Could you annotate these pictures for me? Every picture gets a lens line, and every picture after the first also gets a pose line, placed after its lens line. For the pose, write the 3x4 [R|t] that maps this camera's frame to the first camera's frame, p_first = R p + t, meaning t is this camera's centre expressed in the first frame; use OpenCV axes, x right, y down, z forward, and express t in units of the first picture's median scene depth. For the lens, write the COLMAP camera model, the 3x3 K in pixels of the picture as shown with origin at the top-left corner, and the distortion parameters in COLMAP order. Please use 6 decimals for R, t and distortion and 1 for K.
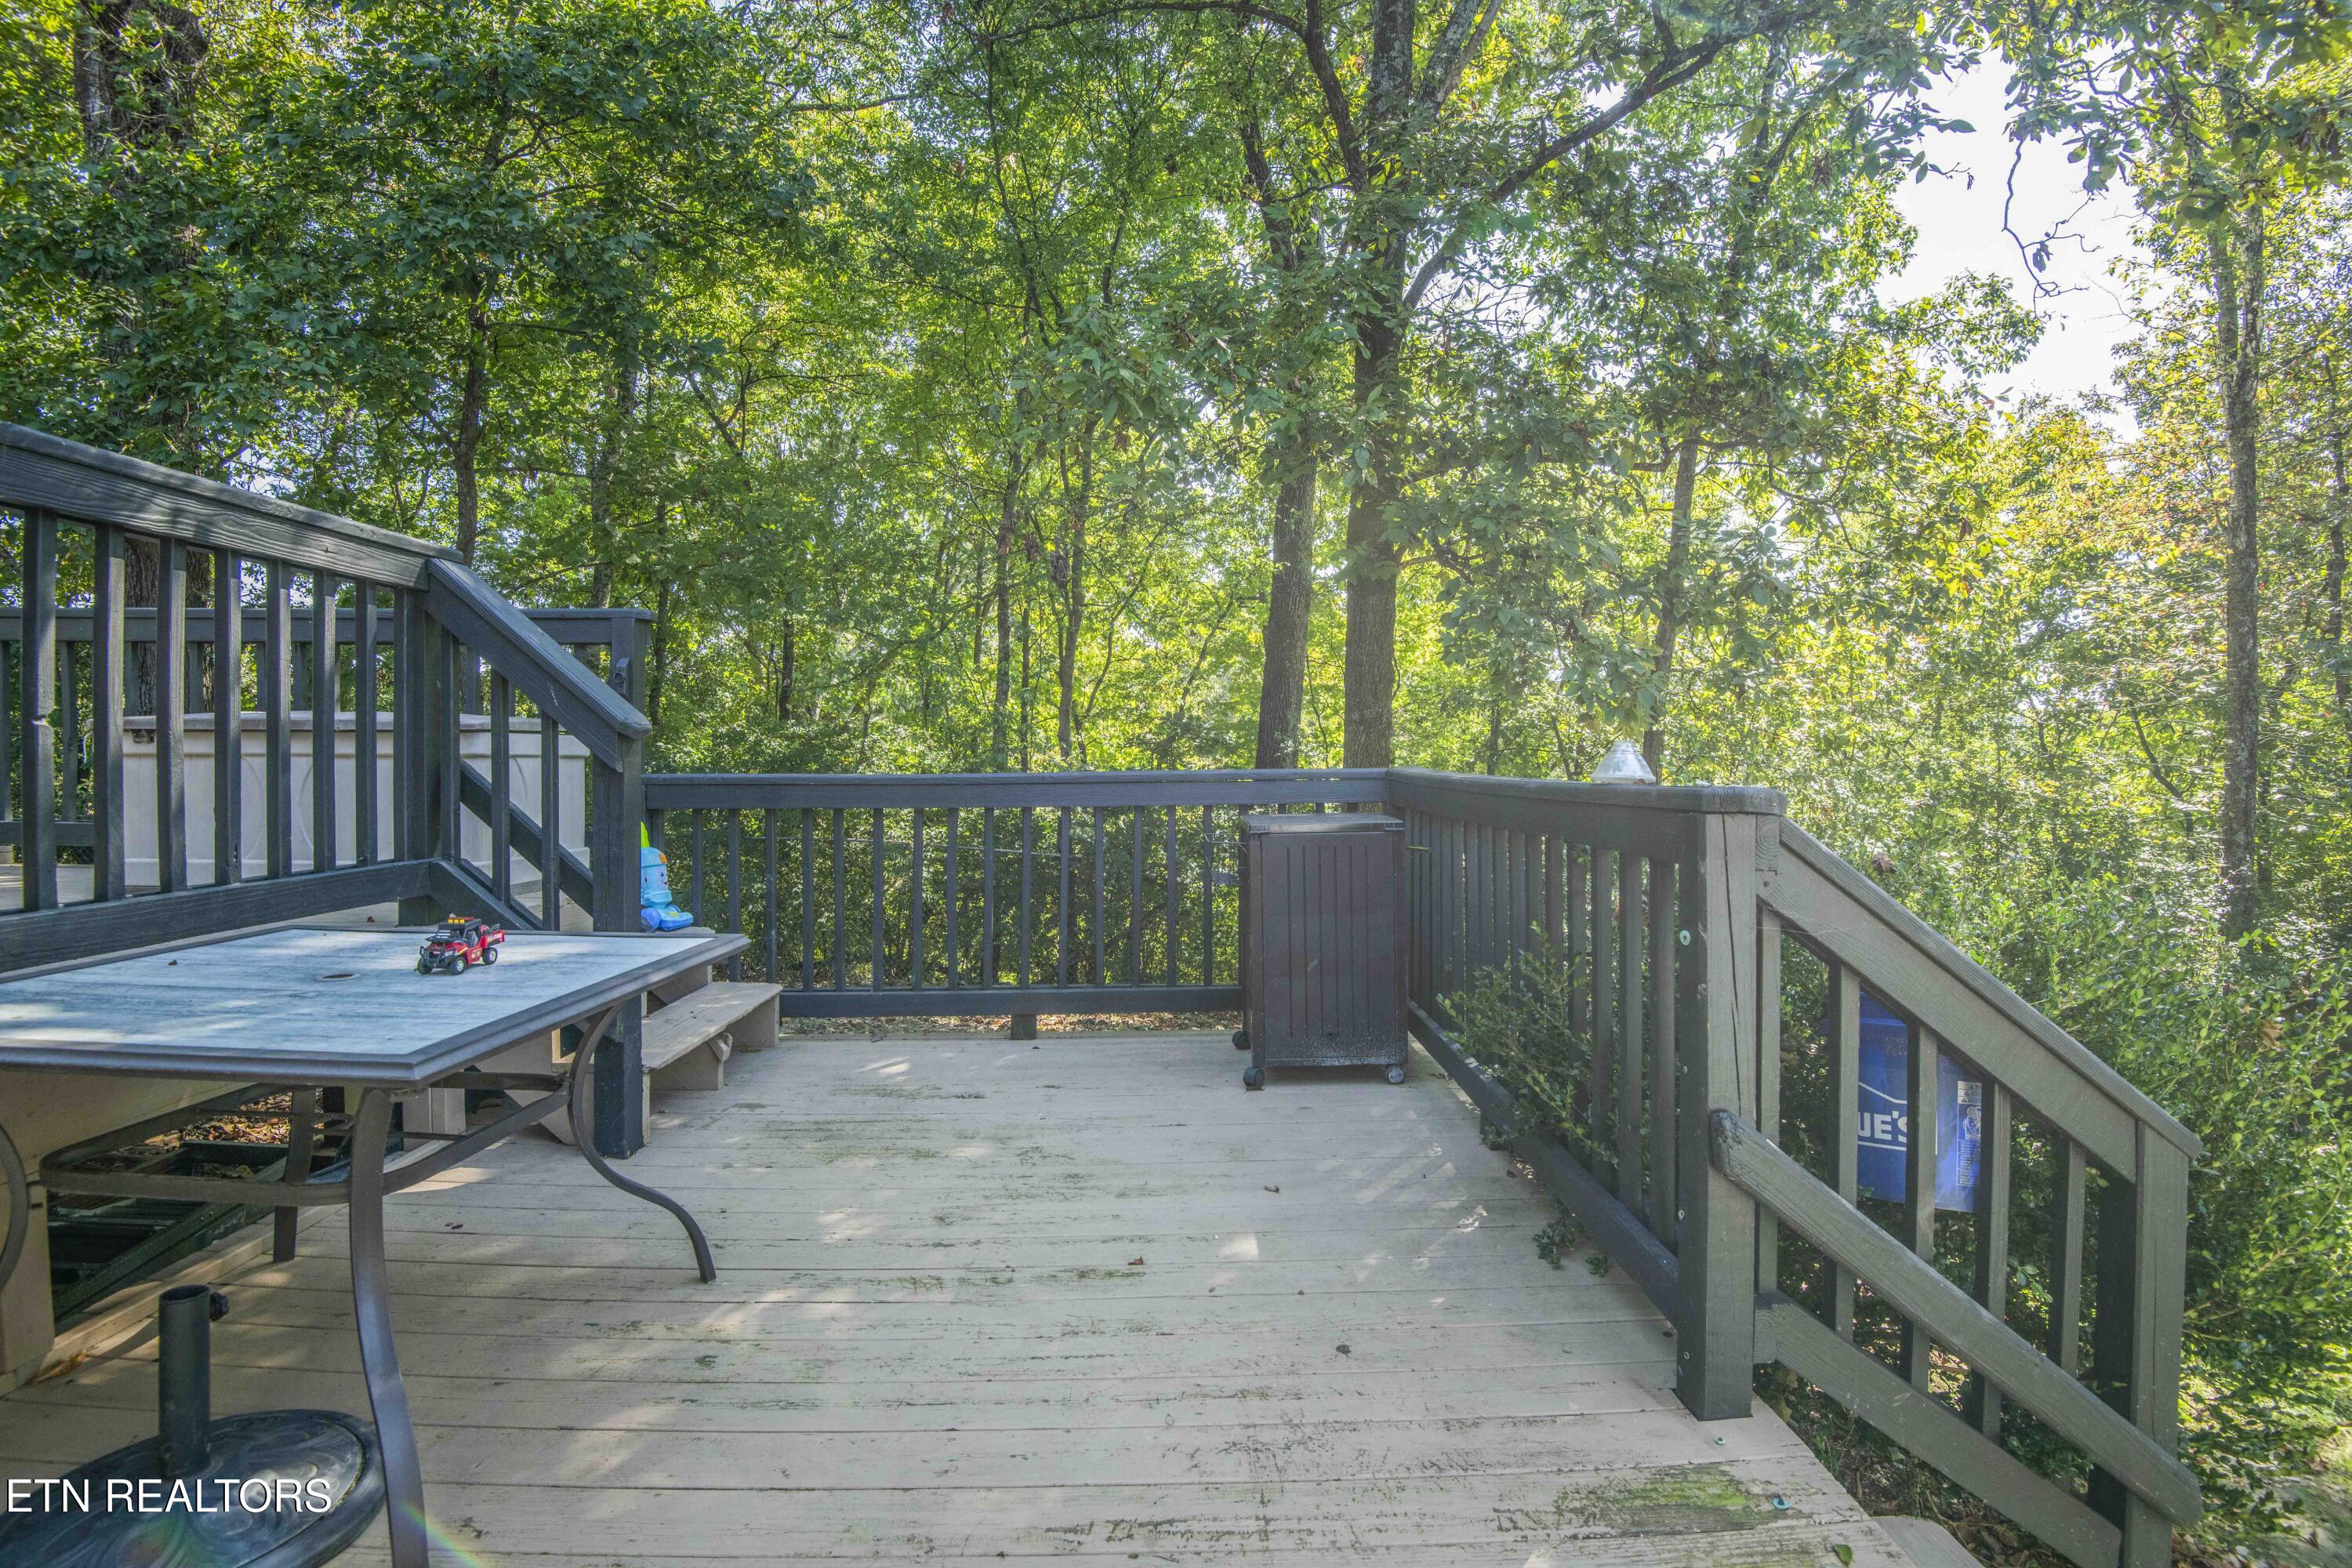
lens RADIAL K [[1086.9, 0, 1178.3], [0, 1086.9, 772.5], [0, 0, 1]] dist [-0.022020, -0.012135]
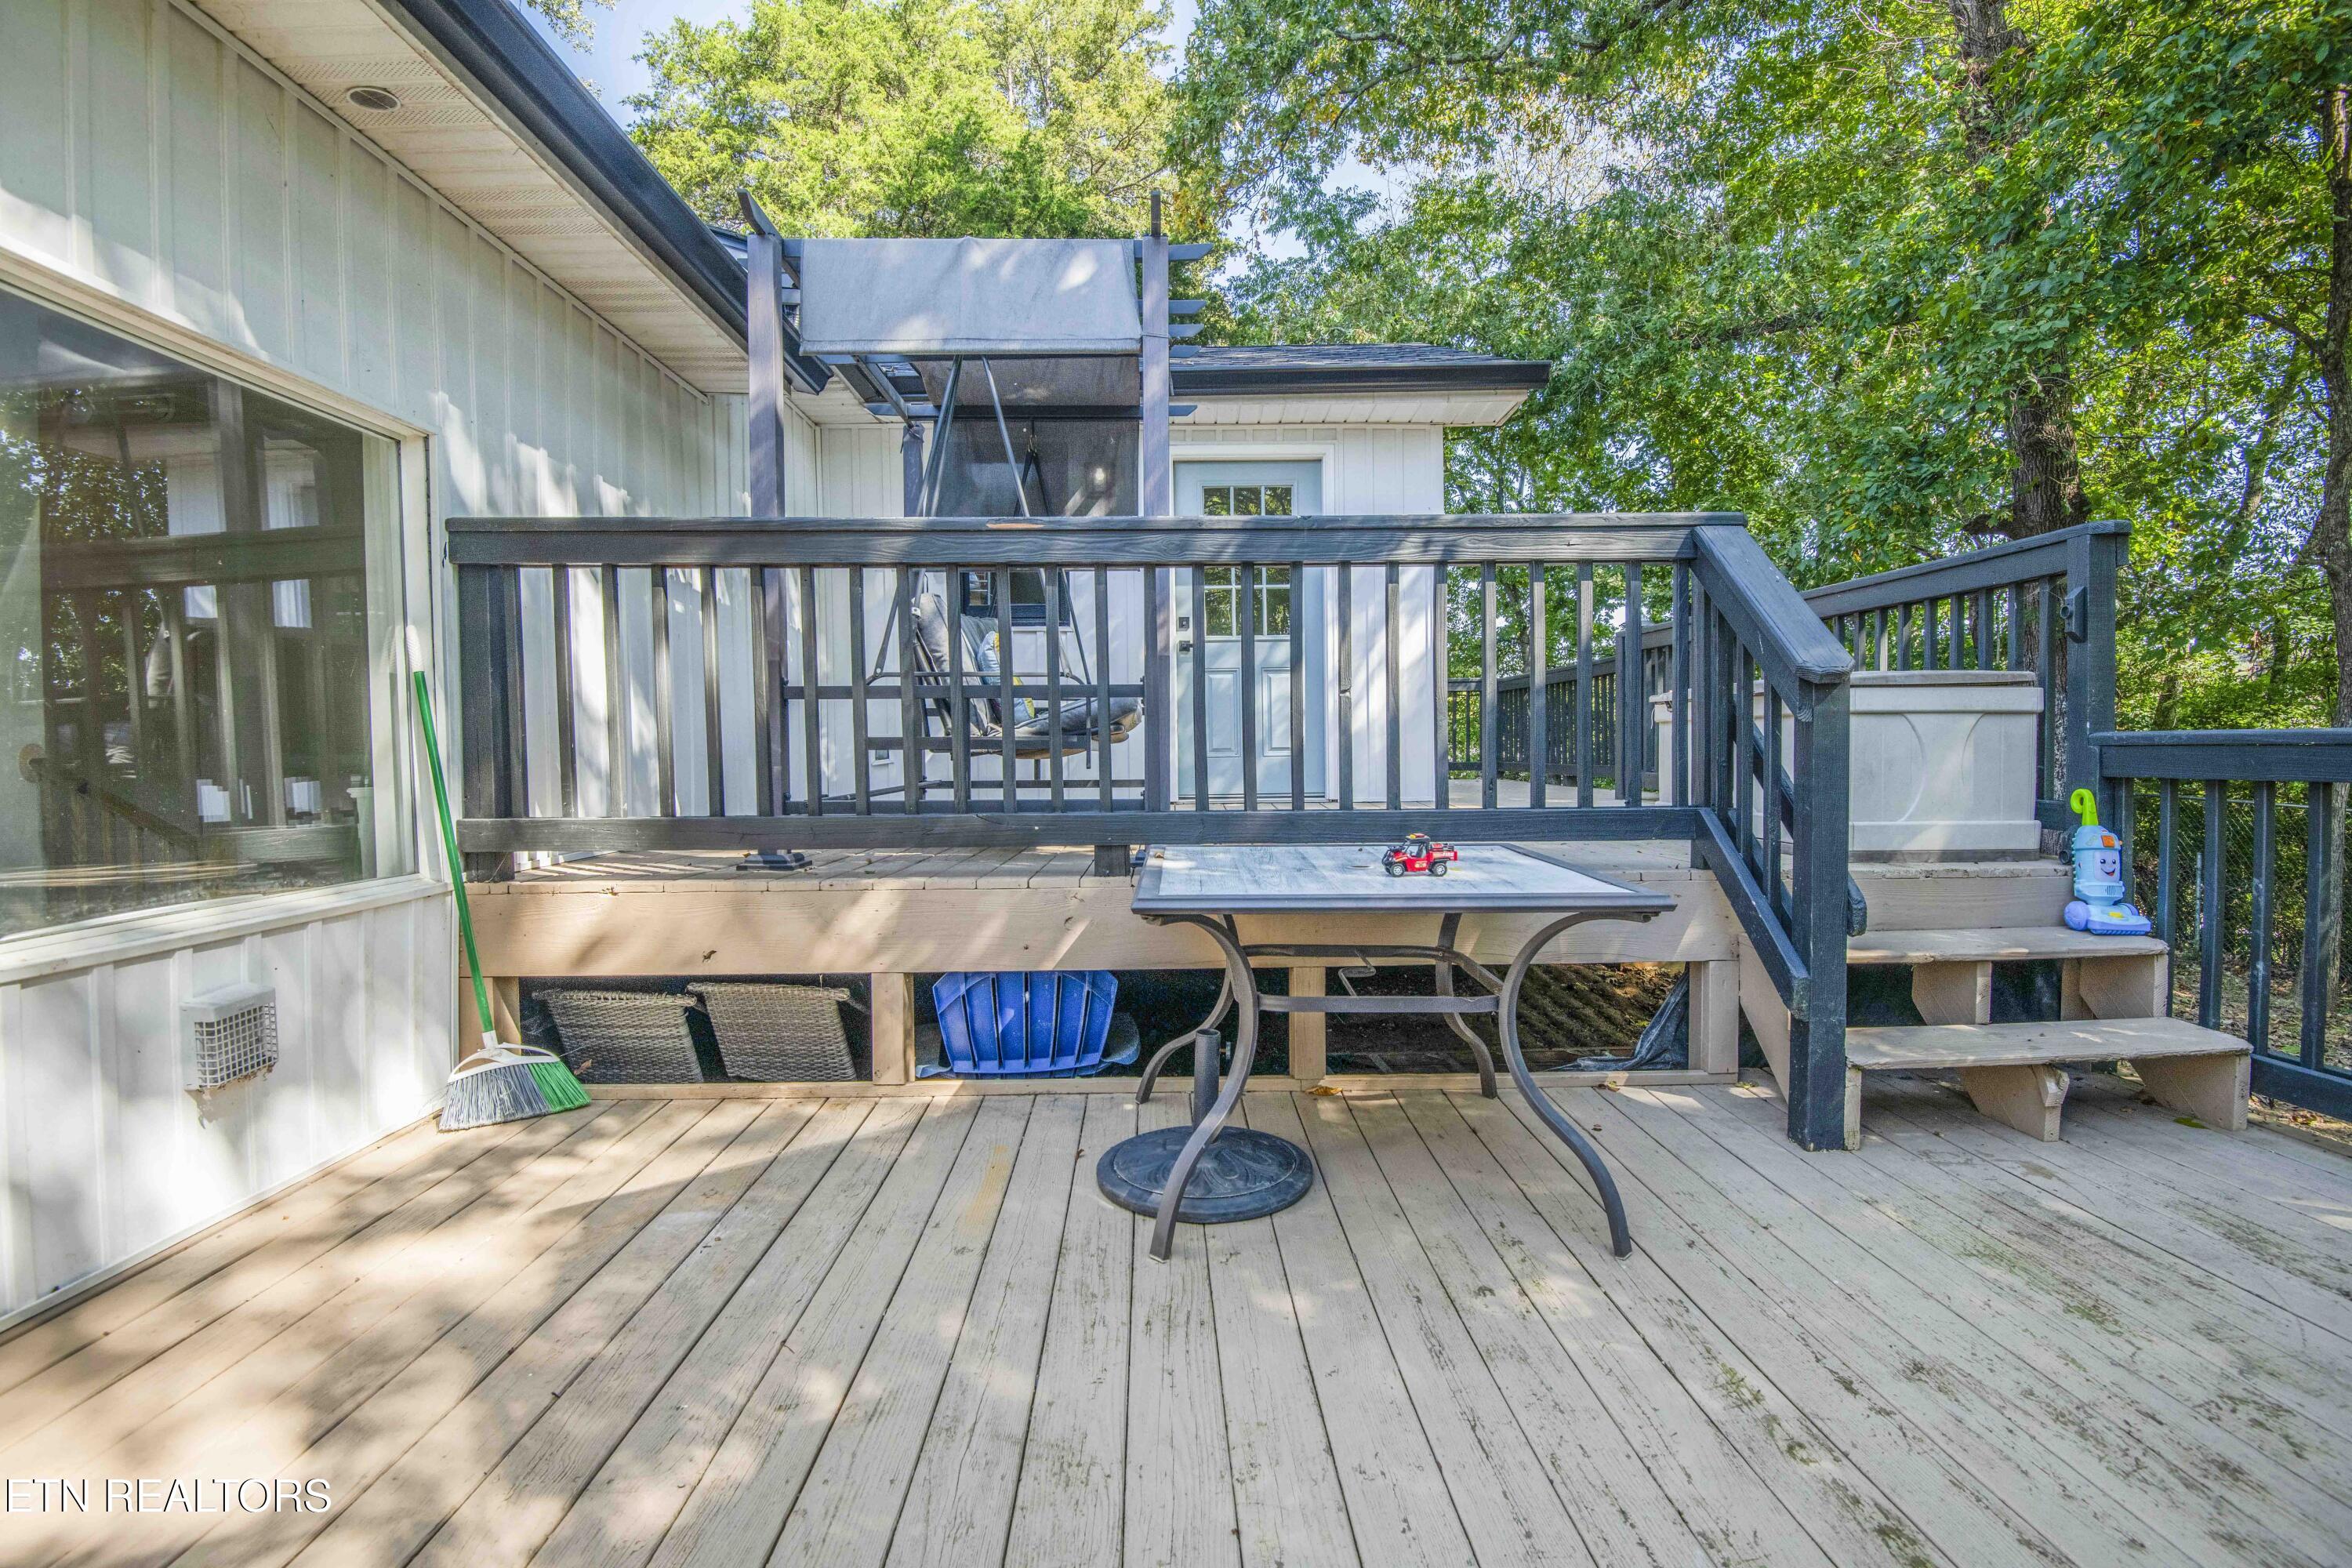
lens RADIAL K [[1086.9, 0, 1185.2], [0, 1086.9, 770.9], [0, 0, 1]] dist [-0.022020, -0.012135]
pose [[-0.002640, 0.017603, -0.999842, 0.393024], [-0.002807, 0.999841, 0.017610, 0.027104], [0.999993, 0.002853, -0.002590, 0.492639]]
